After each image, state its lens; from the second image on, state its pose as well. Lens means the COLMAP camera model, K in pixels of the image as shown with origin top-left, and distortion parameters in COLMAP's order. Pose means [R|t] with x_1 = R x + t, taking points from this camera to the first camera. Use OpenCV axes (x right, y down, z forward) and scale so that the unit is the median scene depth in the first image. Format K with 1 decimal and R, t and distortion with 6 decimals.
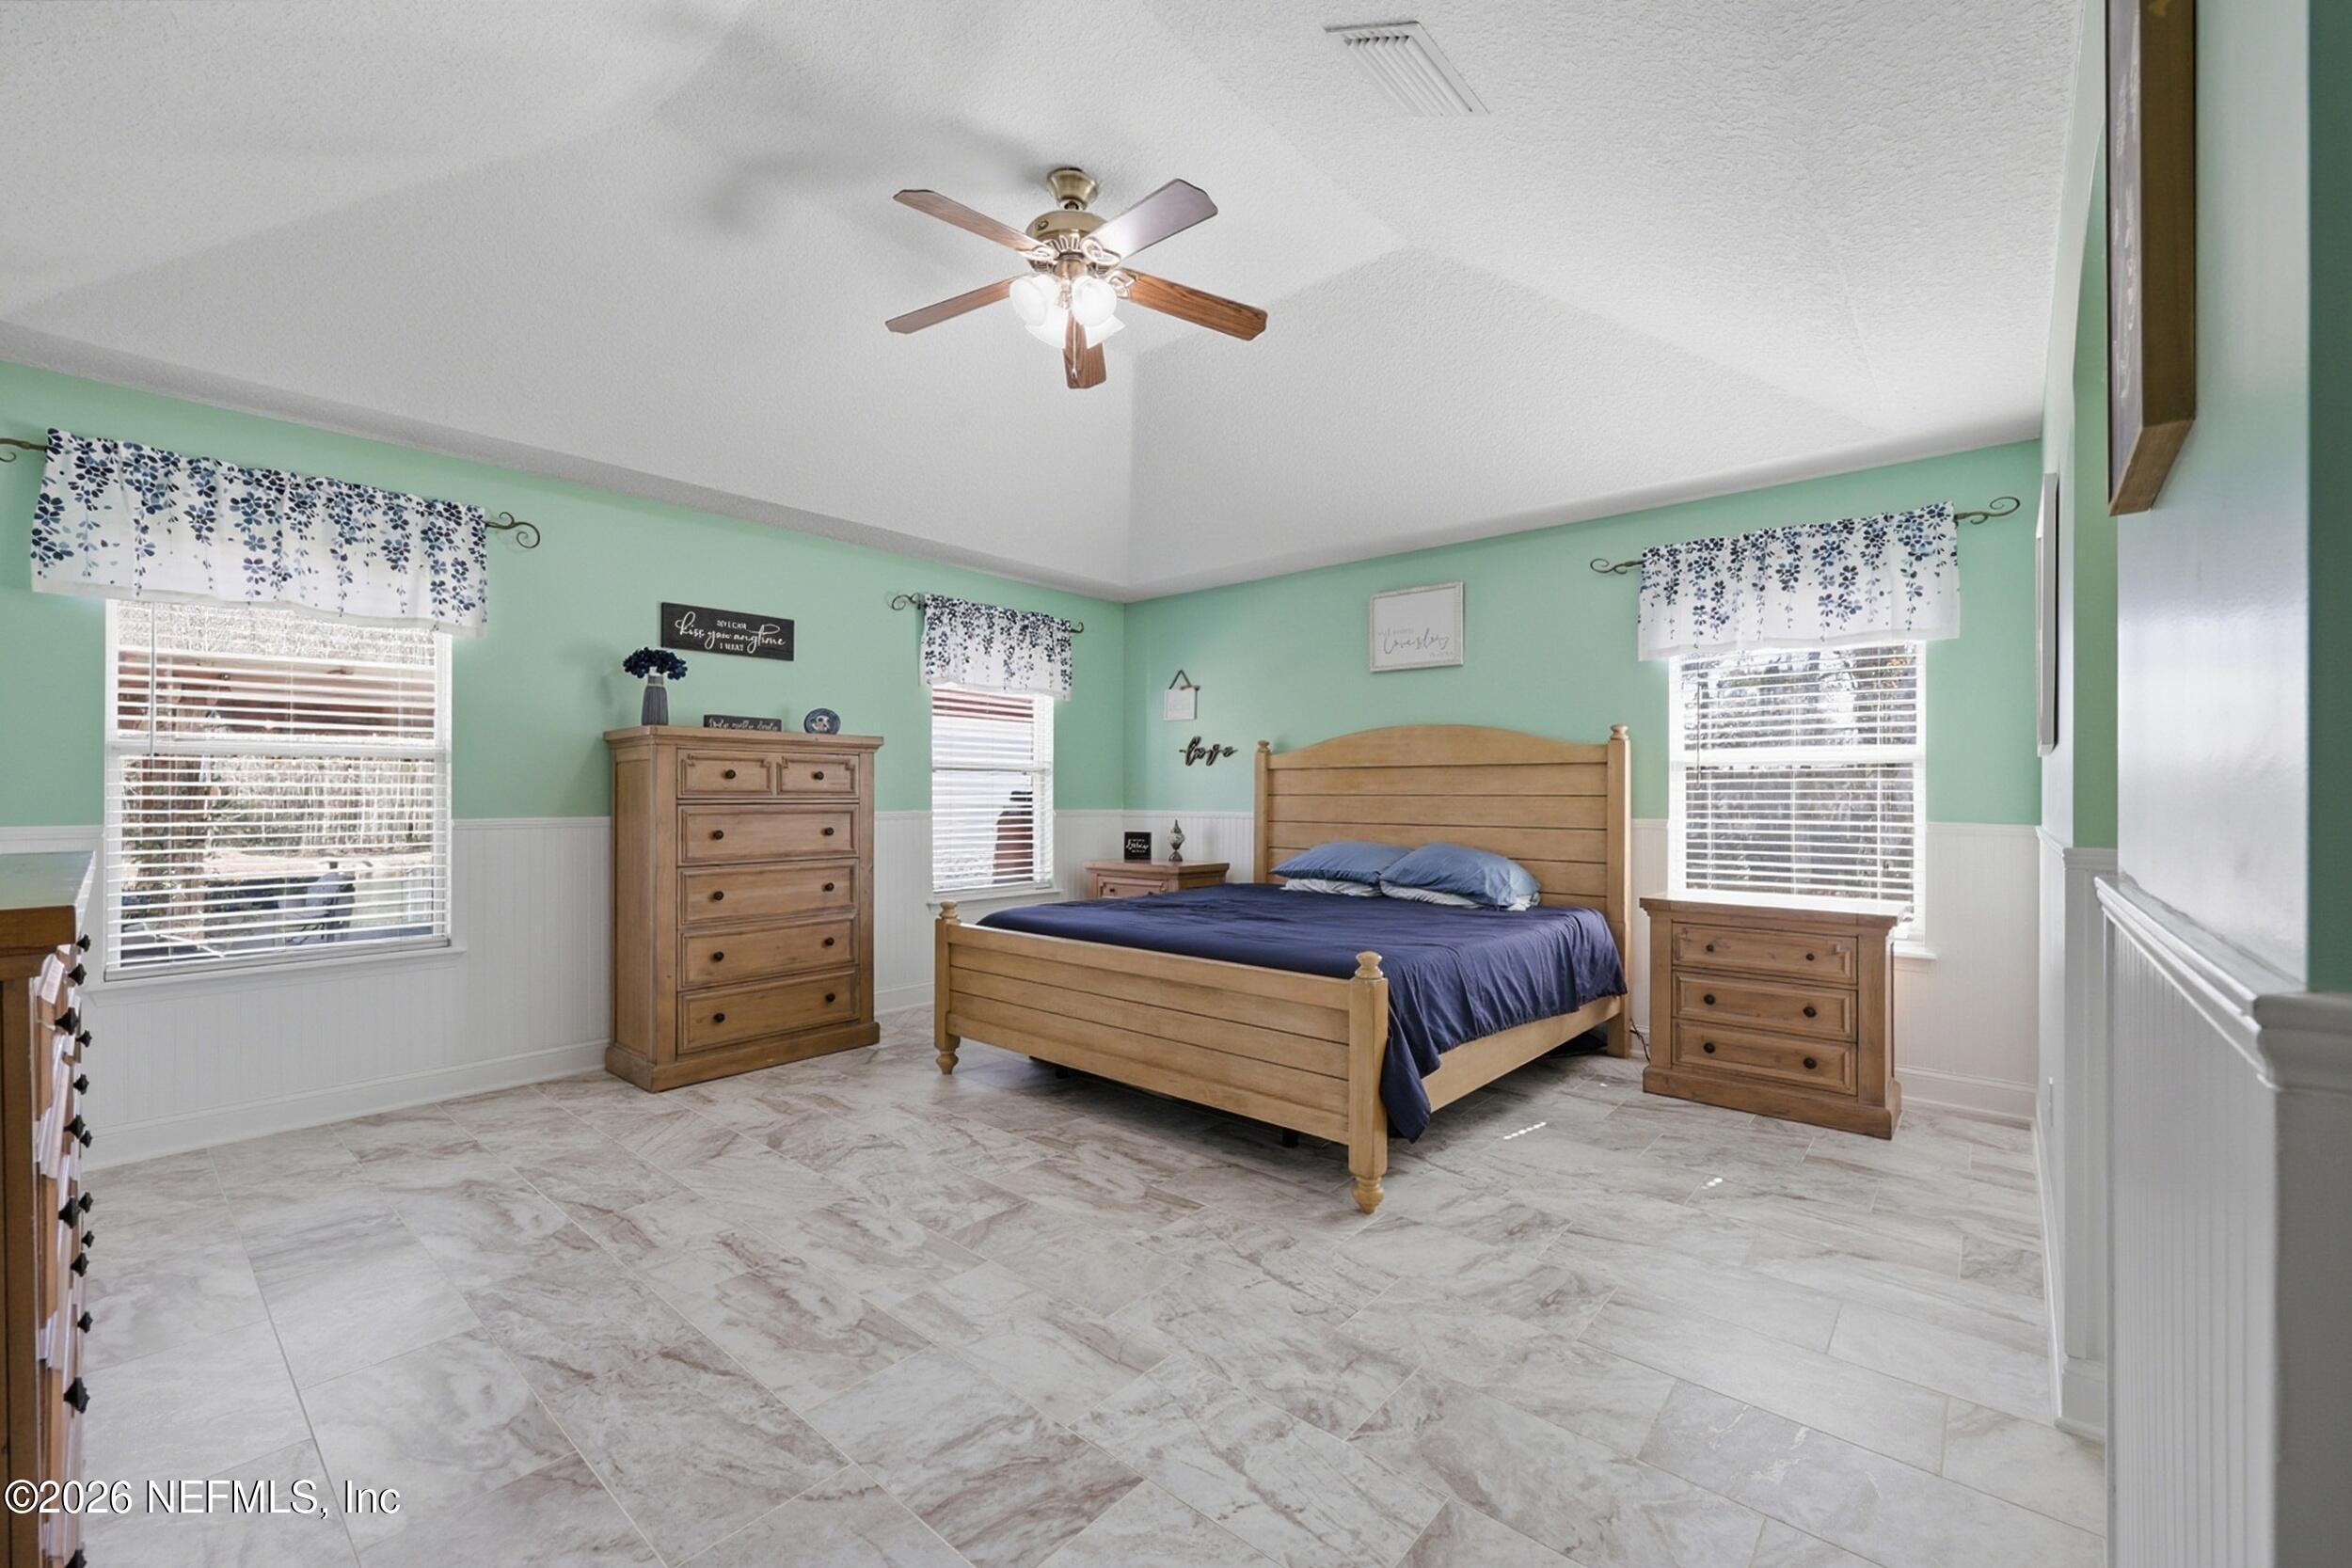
lens RADIAL K [[954.2, 0, 1180.5], [0, 954.2, 794.1], [0, 0, 1]] dist [-0.000128, 0.000582]
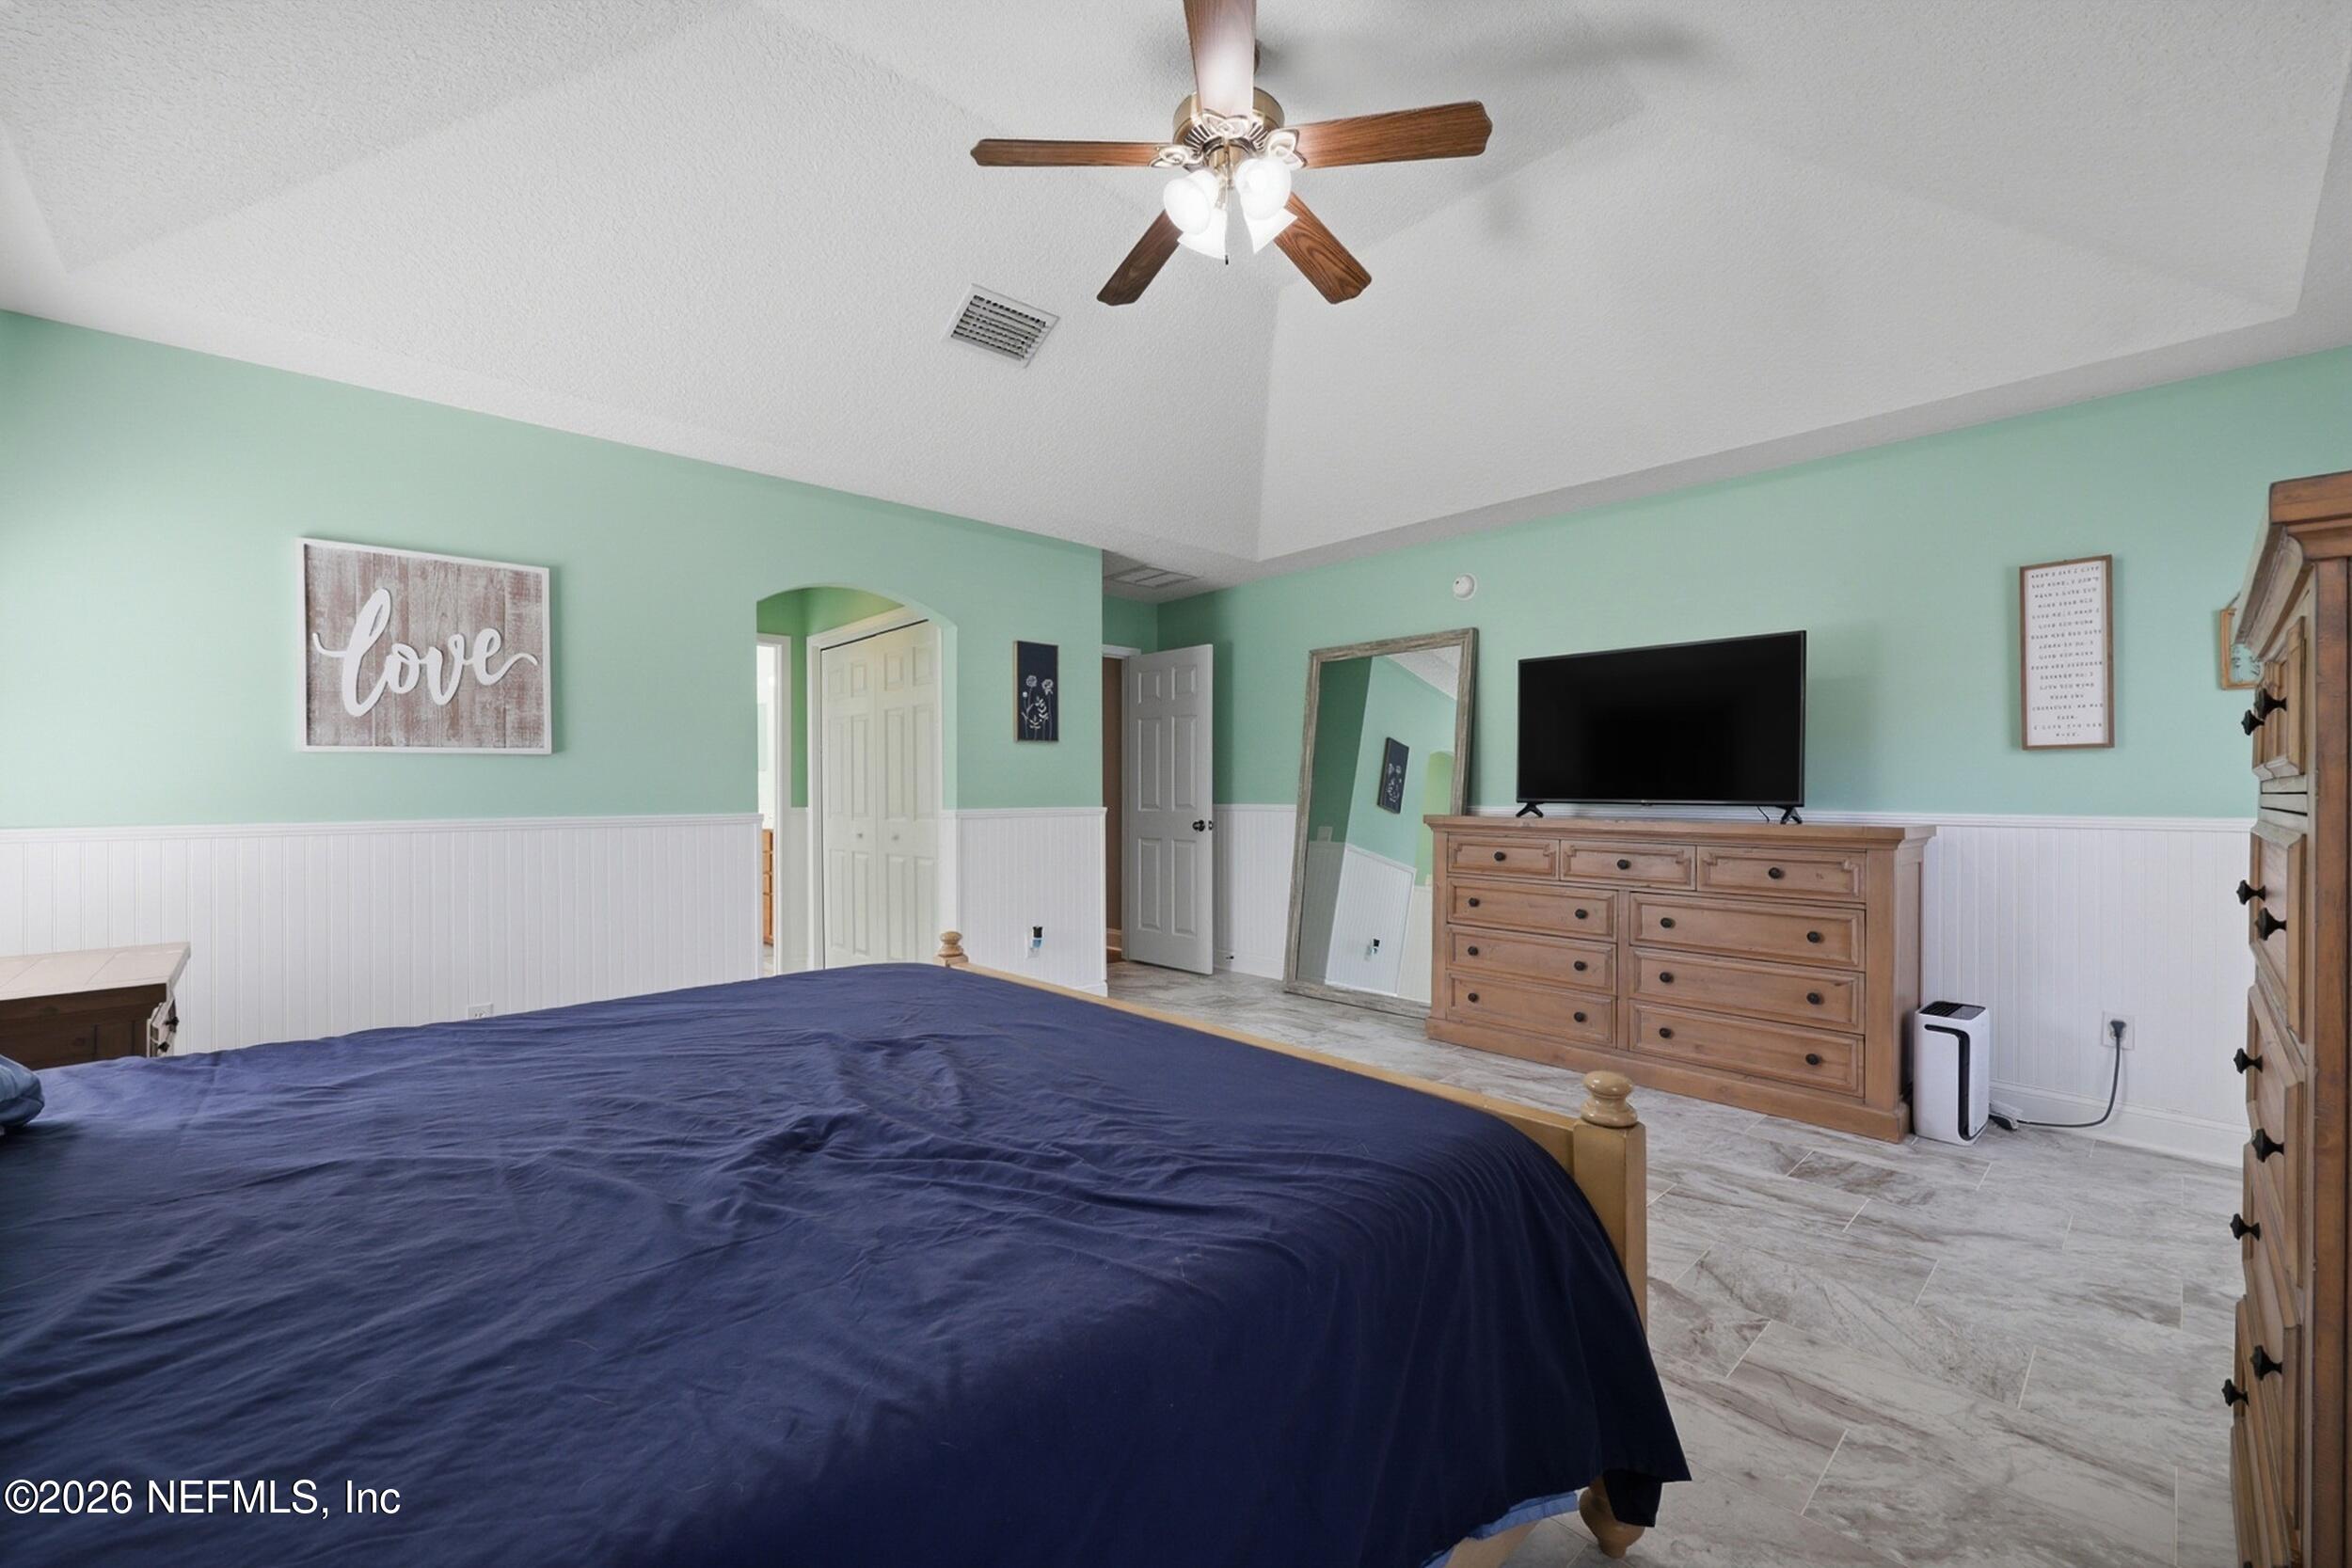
lens RADIAL K [[954.2, 0, 1173.4], [0, 954.2, 789.9], [0, 0, 1]] dist [-0.000128, 0.000582]
pose [[-0.994314, -0.001103, 0.106478, -0.145686], [-0.001390, 0.999996, -0.002613, 0.006812], [-0.106474, -0.002746, -0.994312, 1.725473]]
